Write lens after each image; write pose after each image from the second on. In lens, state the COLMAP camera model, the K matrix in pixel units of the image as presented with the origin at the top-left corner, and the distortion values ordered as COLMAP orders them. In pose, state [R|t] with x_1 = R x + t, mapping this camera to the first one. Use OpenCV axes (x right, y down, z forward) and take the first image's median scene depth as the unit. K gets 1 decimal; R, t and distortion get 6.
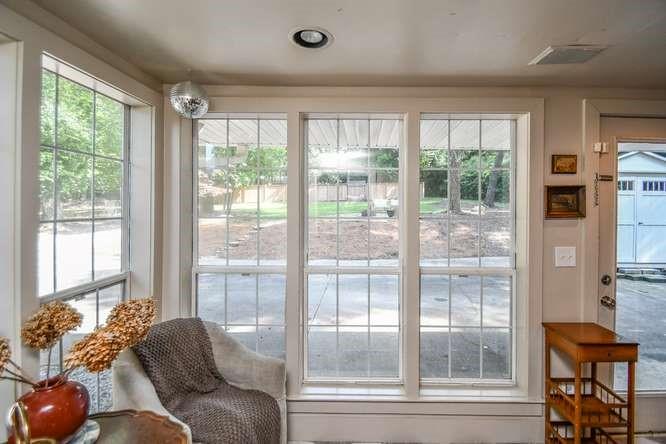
lens RADIAL K [[293.1, 0, 354.3], [0, 293.1, 207.7], [0, 0, 1]] dist [-0.002371, -0.000478]
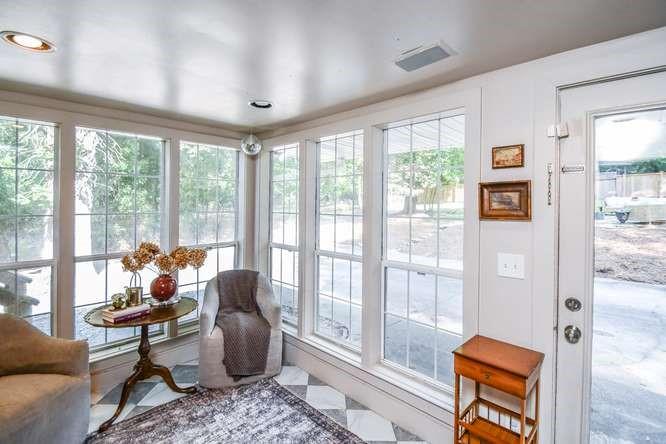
lens RADIAL K [[304.3, 0, 332.3], [0, 304.3, 202.8], [0, 0, 1]] dist [-0.000745, -0.000607]
pose [[0.729394, -0.004742, -0.684077, 0.951380], [-0.007019, 0.999871, -0.014416, 0.002377], [0.684057, 0.015317, 0.729267, 0.001294]]
